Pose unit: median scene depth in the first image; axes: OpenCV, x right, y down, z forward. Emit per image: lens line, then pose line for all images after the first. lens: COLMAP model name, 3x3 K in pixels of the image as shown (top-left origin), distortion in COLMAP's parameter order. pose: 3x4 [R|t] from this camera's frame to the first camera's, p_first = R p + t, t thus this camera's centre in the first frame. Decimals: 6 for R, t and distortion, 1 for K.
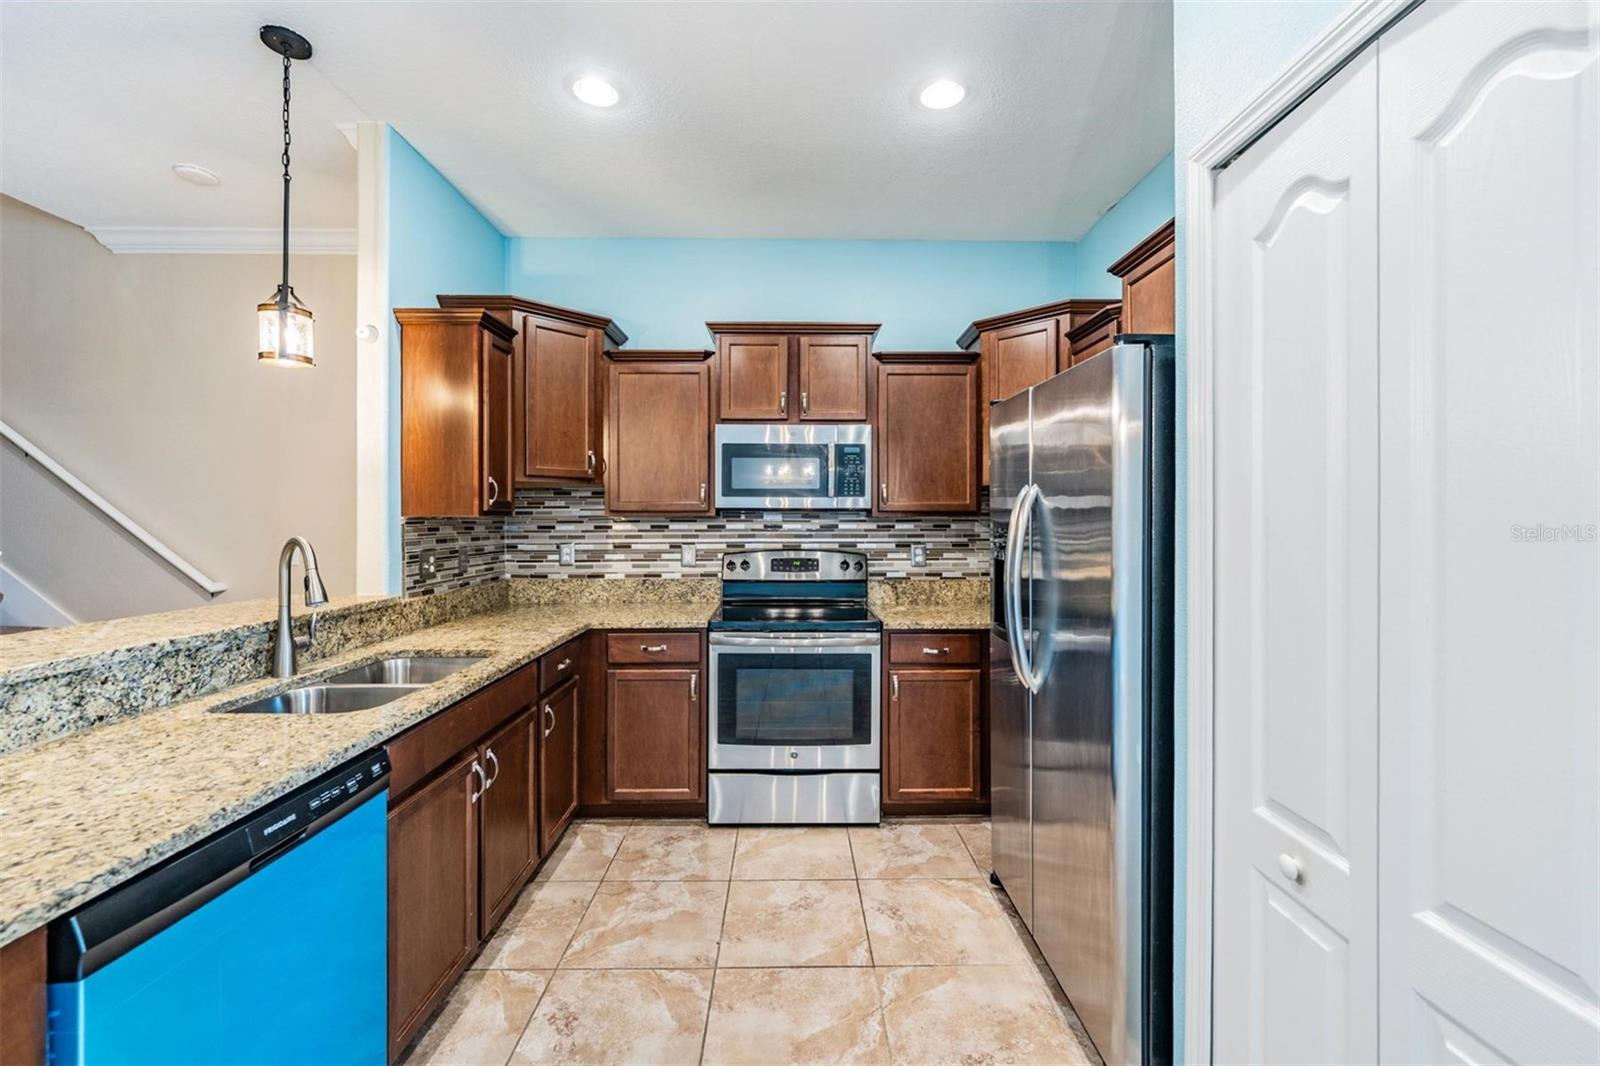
lens RADIAL K [[653.3, 0, 801.6], [0, 653.3, 520.5], [0, 0, 1]] dist [-0.000411, 0.000577]
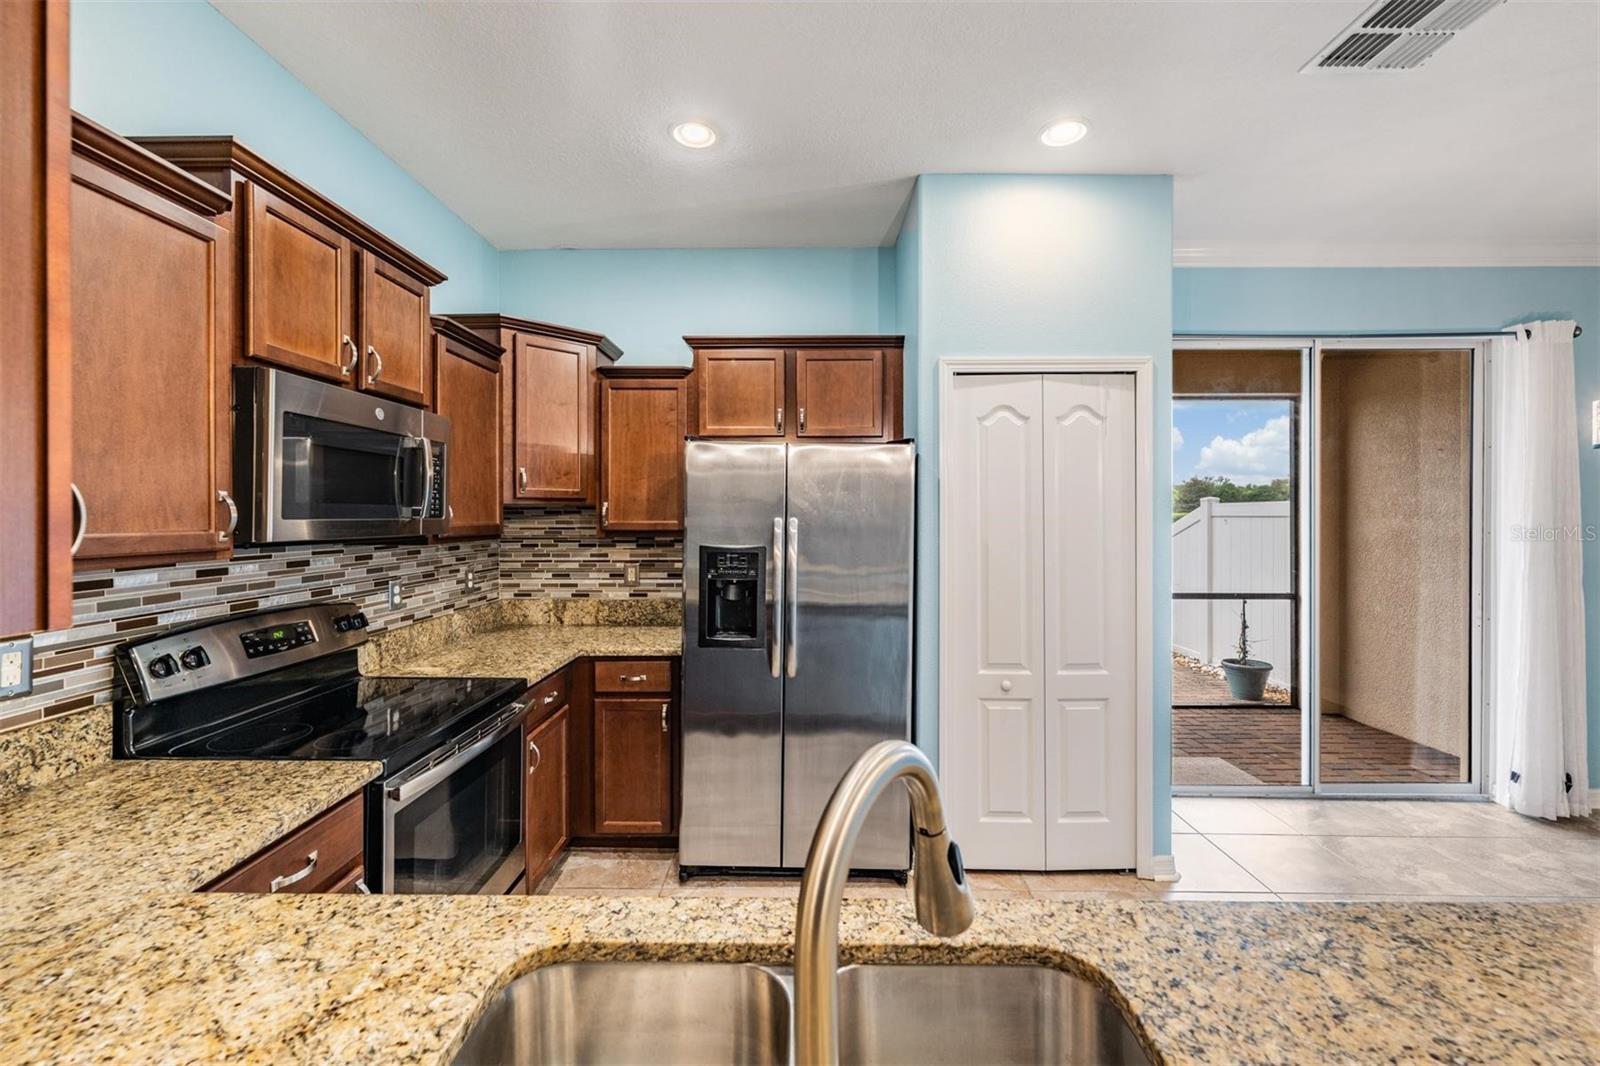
lens RADIAL K [[653.3, 0, 796.3], [0, 653.3, 517.3], [0, 0, 1]] dist [-0.000411, 0.000577]
pose [[0.029782, -0.003812, 0.999549, -0.767015], [0.001973, 0.999991, 0.003755, -0.049614], [-0.999554, 0.001860, 0.029789, 0.763568]]
